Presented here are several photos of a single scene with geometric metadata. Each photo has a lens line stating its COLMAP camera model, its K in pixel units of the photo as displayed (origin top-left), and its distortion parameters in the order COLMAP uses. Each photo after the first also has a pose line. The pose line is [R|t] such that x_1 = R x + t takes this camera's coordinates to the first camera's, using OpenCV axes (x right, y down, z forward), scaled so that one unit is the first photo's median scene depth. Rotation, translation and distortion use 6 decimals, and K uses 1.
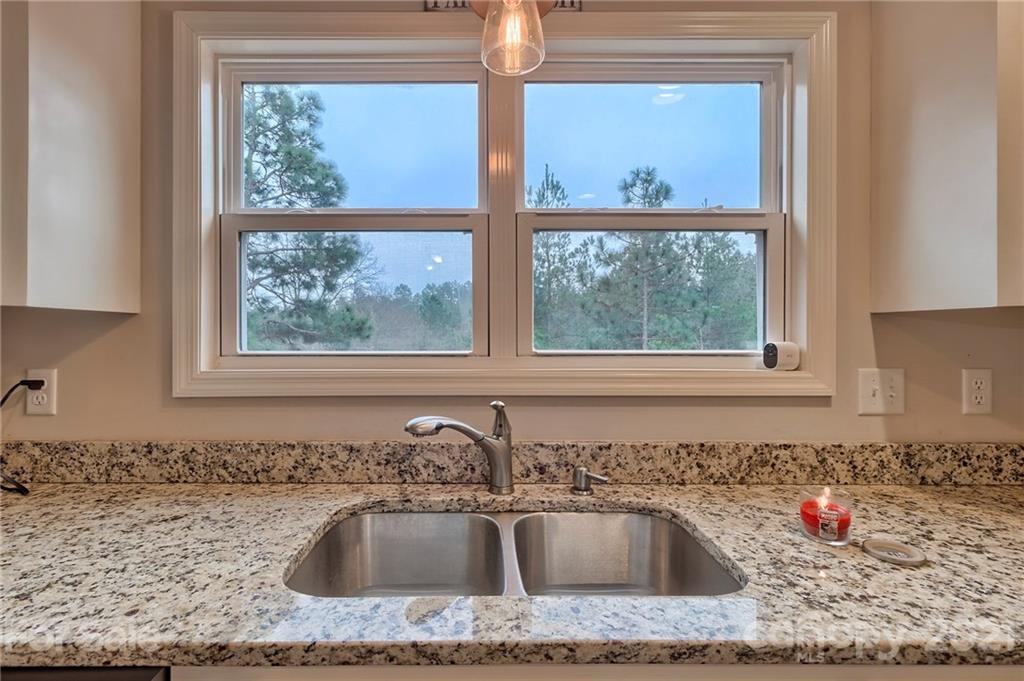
lens RADIAL K [[486.0, 0, 488.1], [0, 486.0, 331.8], [0, 0, 1]] dist [0.003971, -0.001412]
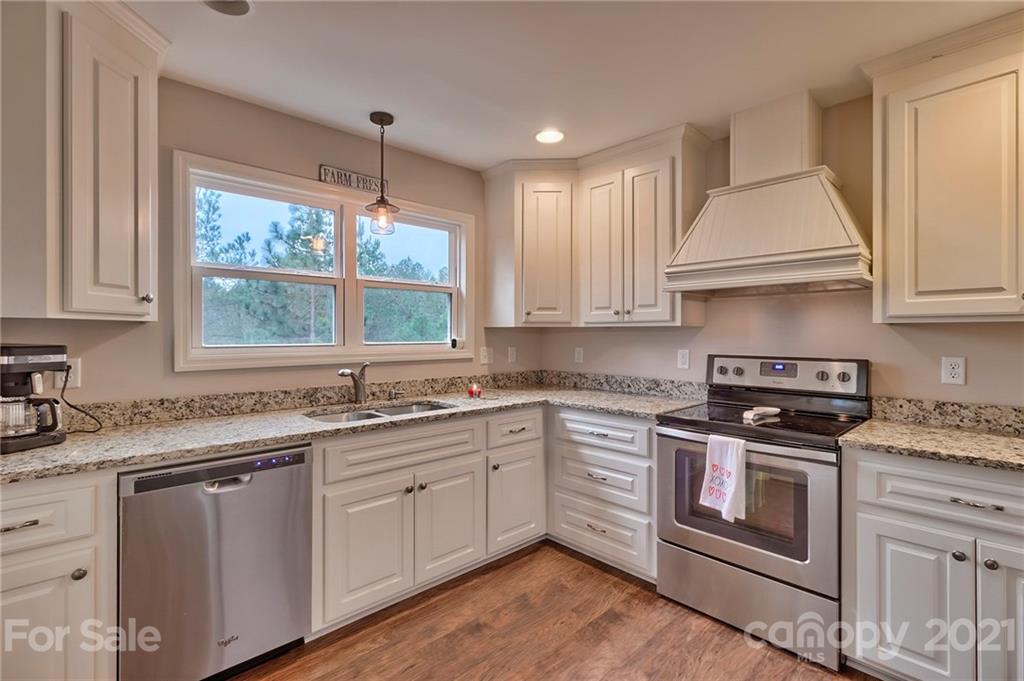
lens RADIAL K [[486.0, 0, 515.6], [0, 486.0, 332.2], [0, 0, 1]] dist [0.003971, -0.001412]
pose [[0.729116, 0.001716, 0.684388, -0.964050], [-0.001763, 0.999998, -0.000629, -0.009602], [-0.684388, -0.000748, 0.729118, -1.123722]]
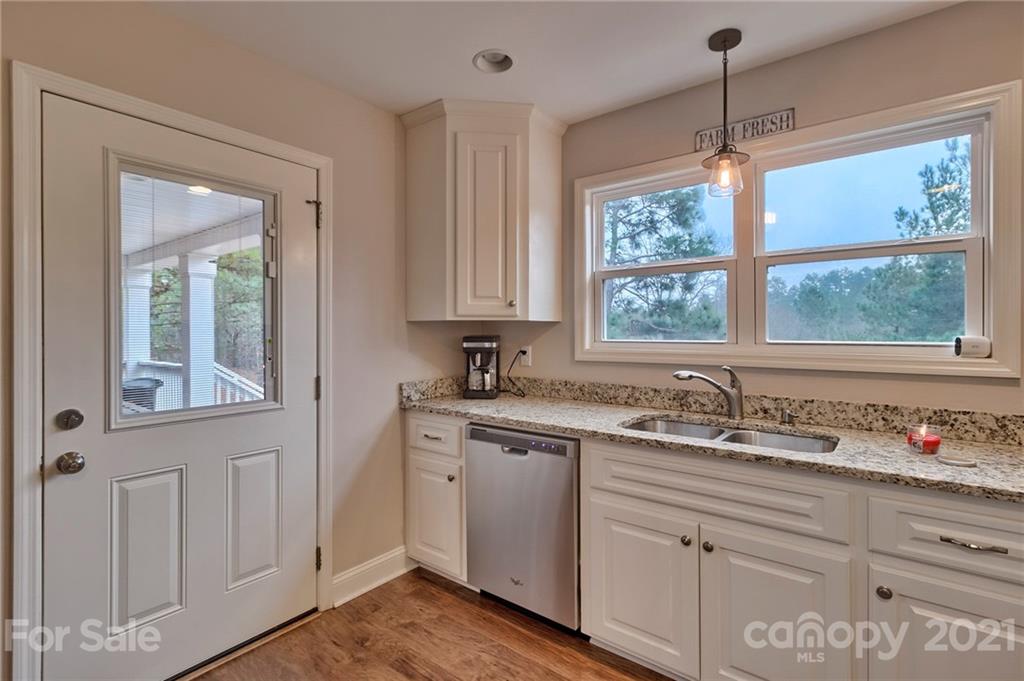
lens RADIAL K [[486.0, 0, 502.0], [0, 486.0, 330.7], [0, 0, 1]] dist [0.003971, -0.001412]
pose [[0.770012, -0.002302, -0.638026, 0.478938], [0.003627, 0.999993, 0.000770, 0.000548], [0.638019, -0.002907, 0.770015, -0.867765]]
